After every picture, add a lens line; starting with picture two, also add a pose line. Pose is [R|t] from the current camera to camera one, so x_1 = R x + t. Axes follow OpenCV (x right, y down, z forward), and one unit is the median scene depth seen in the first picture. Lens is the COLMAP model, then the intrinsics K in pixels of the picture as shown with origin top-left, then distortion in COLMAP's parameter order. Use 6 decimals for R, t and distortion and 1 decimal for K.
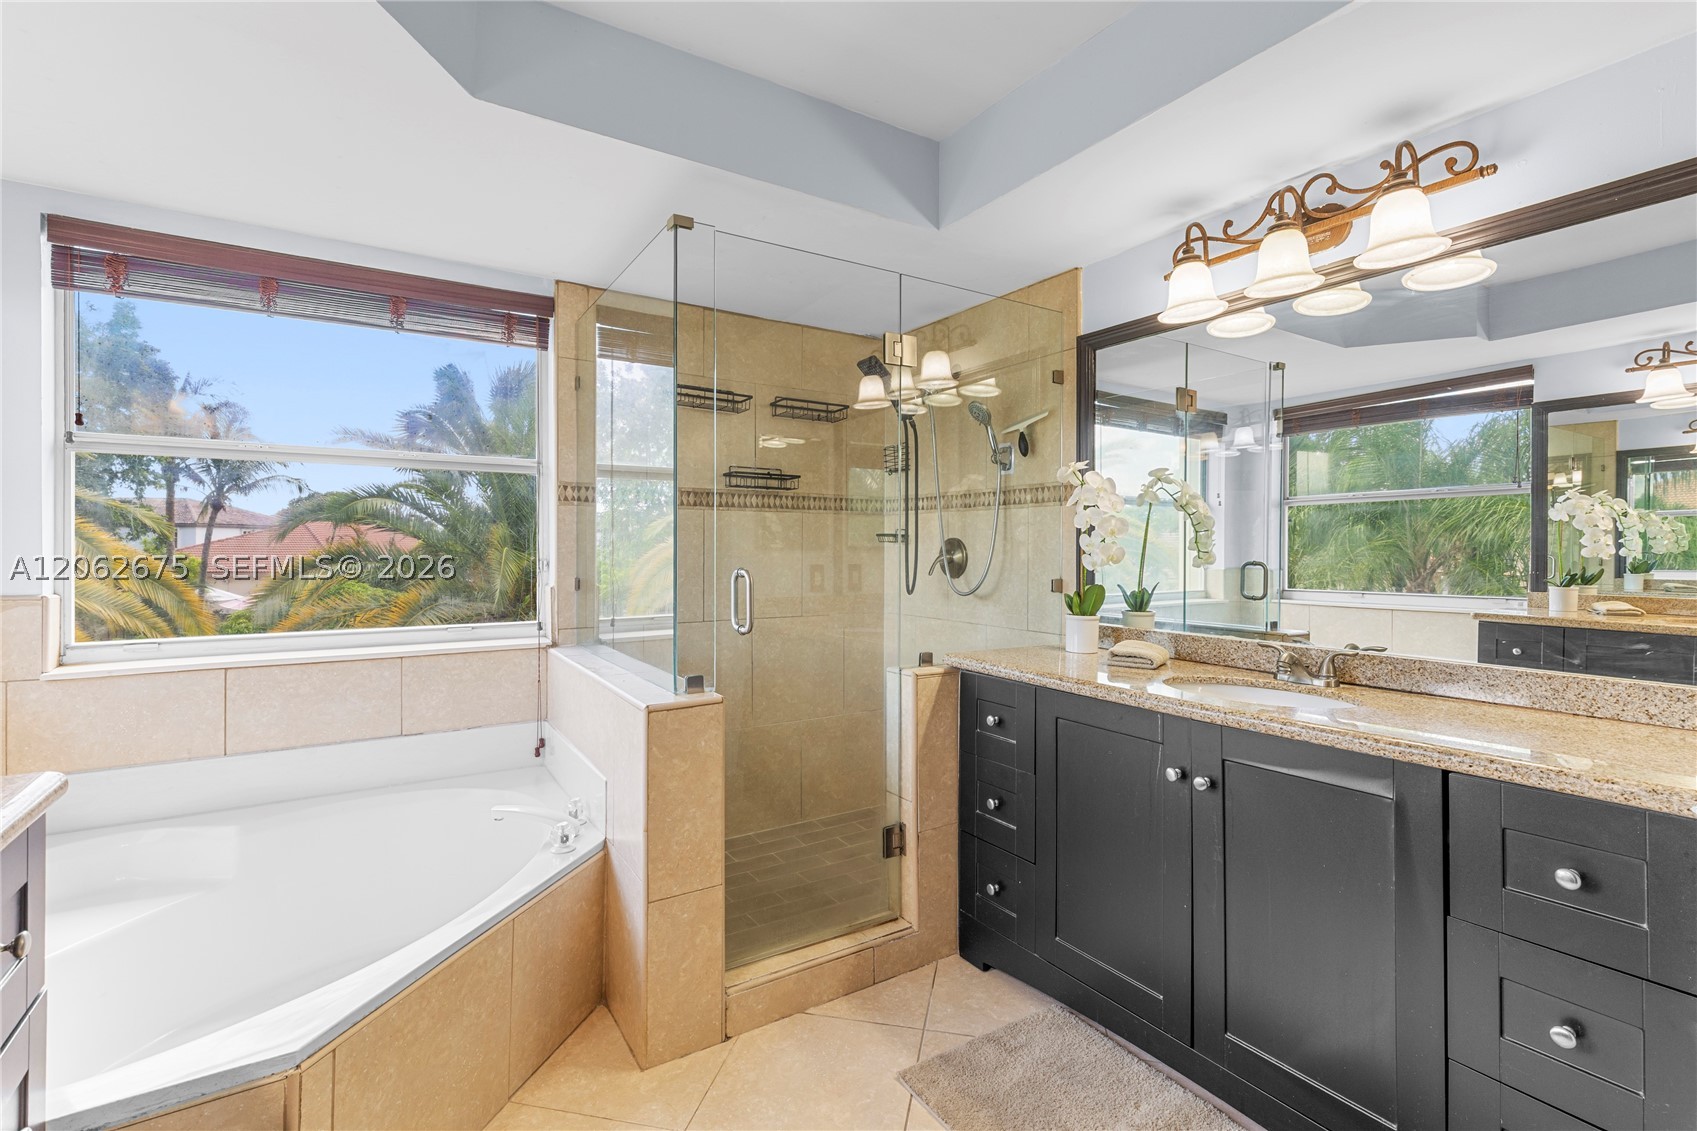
lens RADIAL K [[767.9, 0, 853.9], [0, 767.9, 557.7], [0, 0, 1]] dist [0.000792, 0.000057]
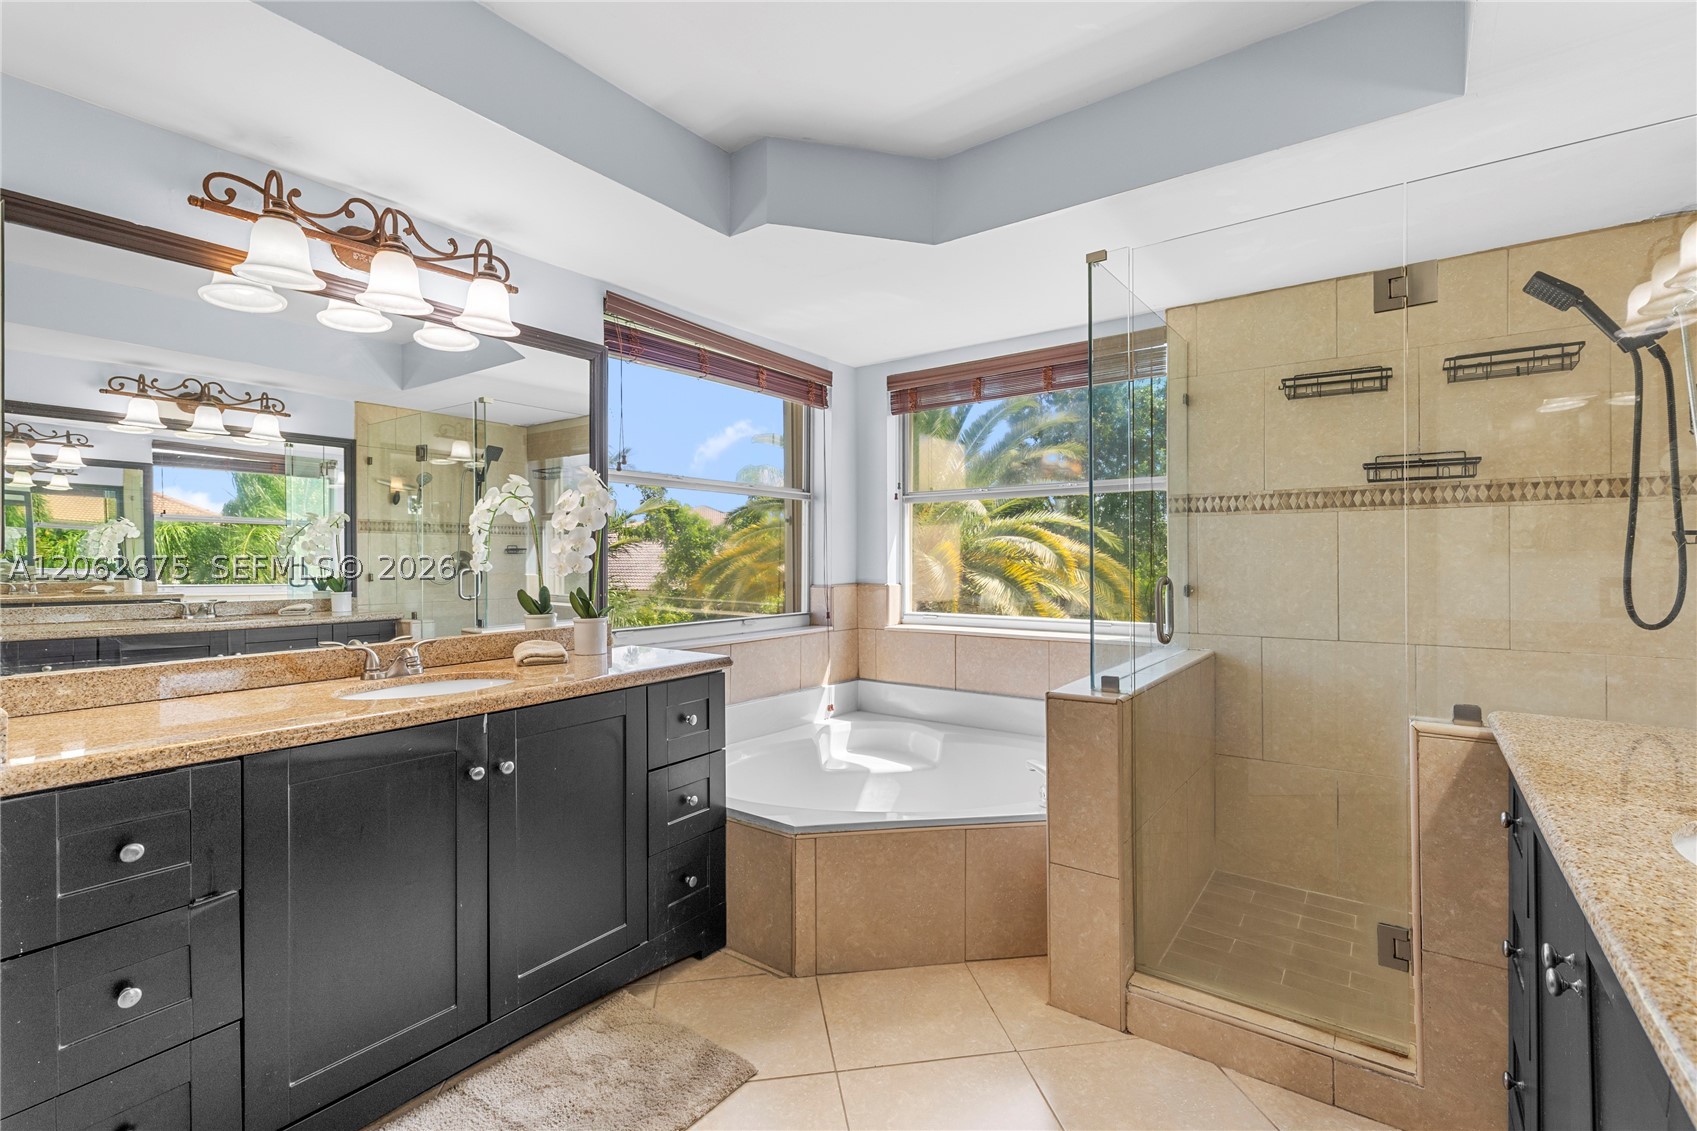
lens RADIAL K [[767.9, 0, 850.6], [0, 767.9, 562.4], [0, 0, 1]] dist [0.000792, 0.000057]
pose [[0.354723, 0.002328, -0.934969, 0.554612], [-0.006716, 0.999977, -0.000058, -0.001938], [0.934947, 0.006300, 0.354730, 0.235084]]
